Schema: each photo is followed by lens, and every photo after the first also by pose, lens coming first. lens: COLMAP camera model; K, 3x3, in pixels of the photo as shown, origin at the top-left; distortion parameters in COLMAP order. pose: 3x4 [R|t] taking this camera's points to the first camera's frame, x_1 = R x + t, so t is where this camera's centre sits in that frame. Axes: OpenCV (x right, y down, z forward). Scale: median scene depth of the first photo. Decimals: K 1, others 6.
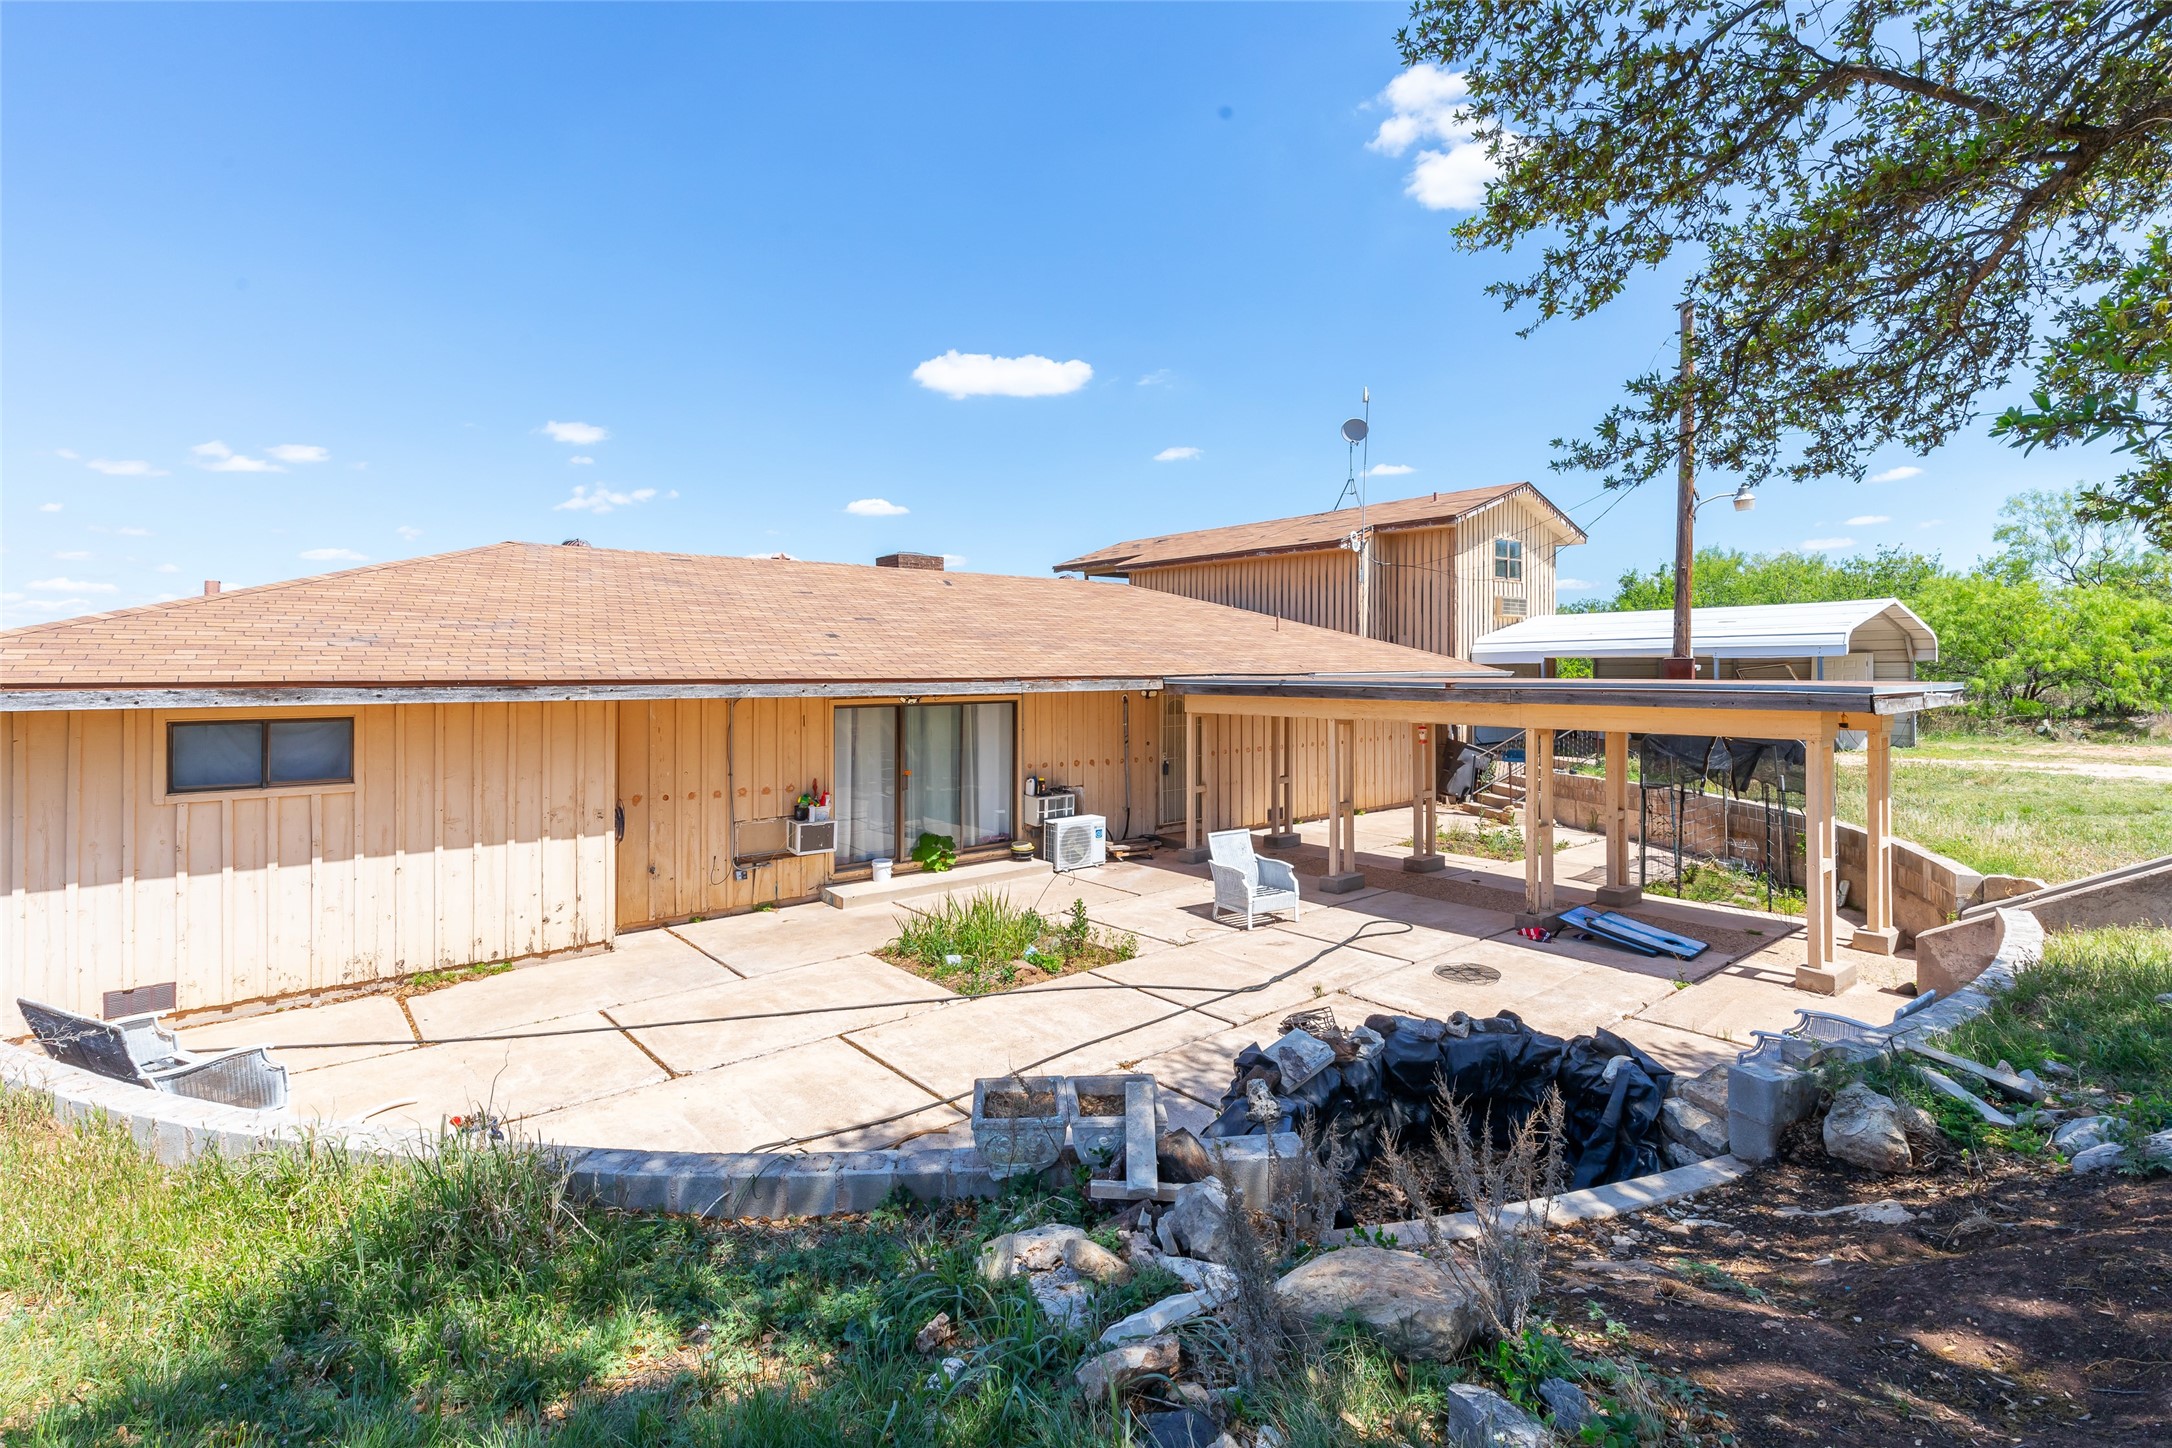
lens RADIAL K [[1007.7, 0, 1085.3], [0, 1007.7, 658.9], [0, 0, 1]] dist [0.001493, 0.000145]
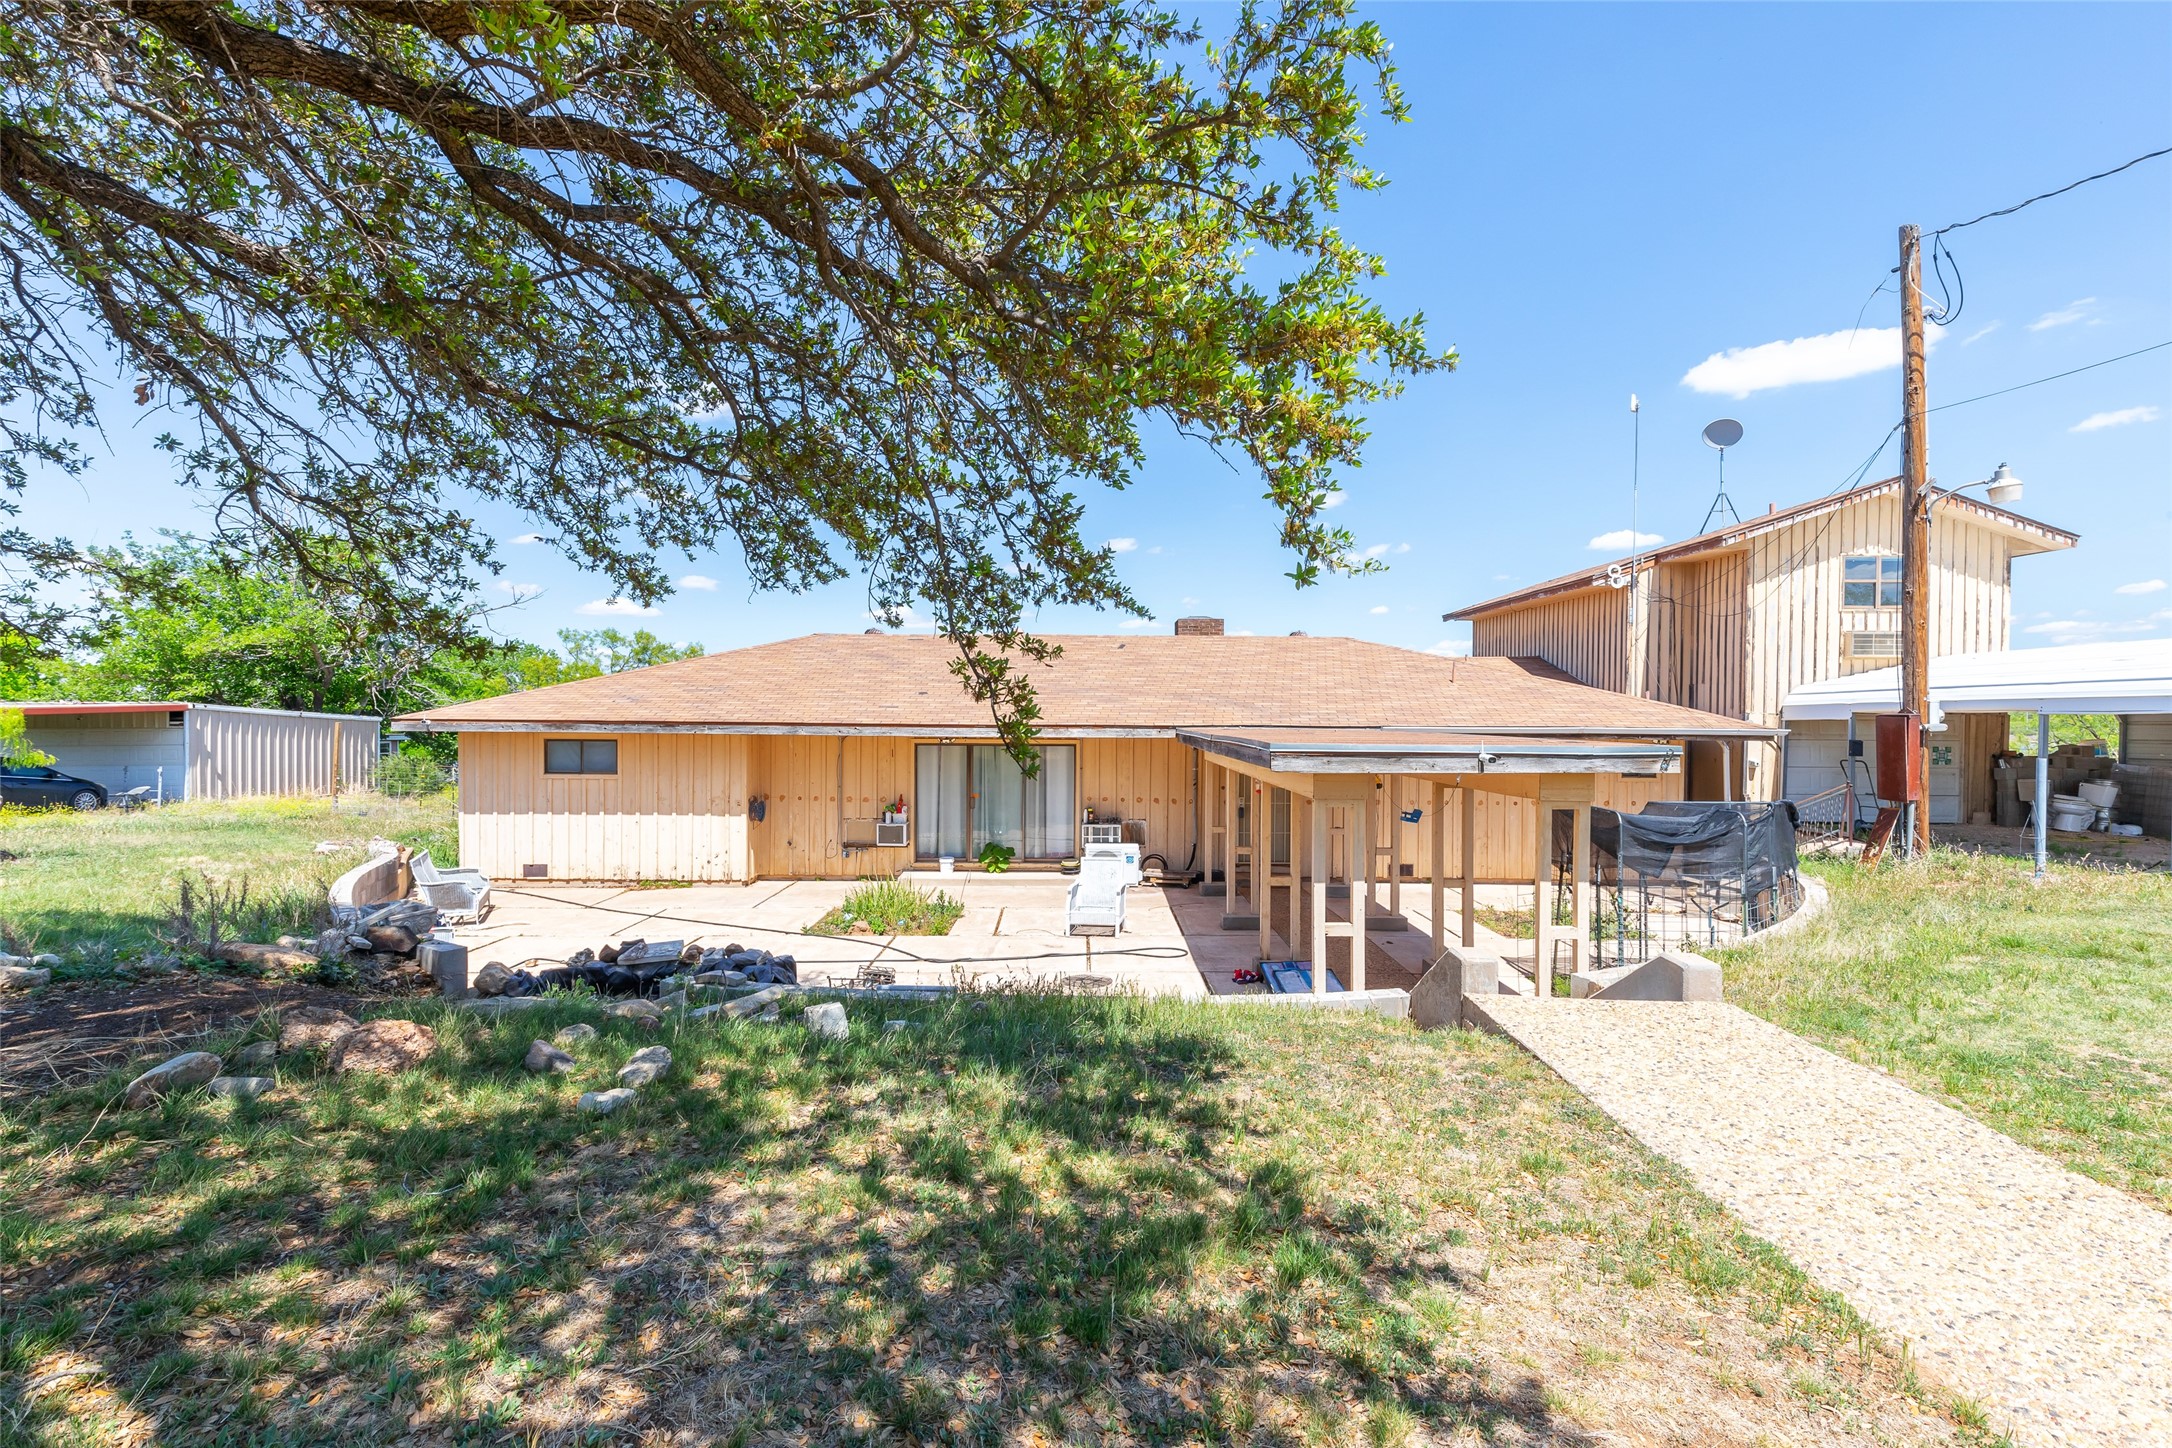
lens RADIAL K [[1009.9, 0, 1086.0], [0, 1009.9, 724.0], [0, 0, 1]] dist [-0.001295, -0.000160]
pose [[0.769210, 0.013889, -0.638846, 0.862052], [-0.003591, 0.999842, 0.017414, -0.006118], [0.638987, -0.011101, 0.769138, 0.075685]]
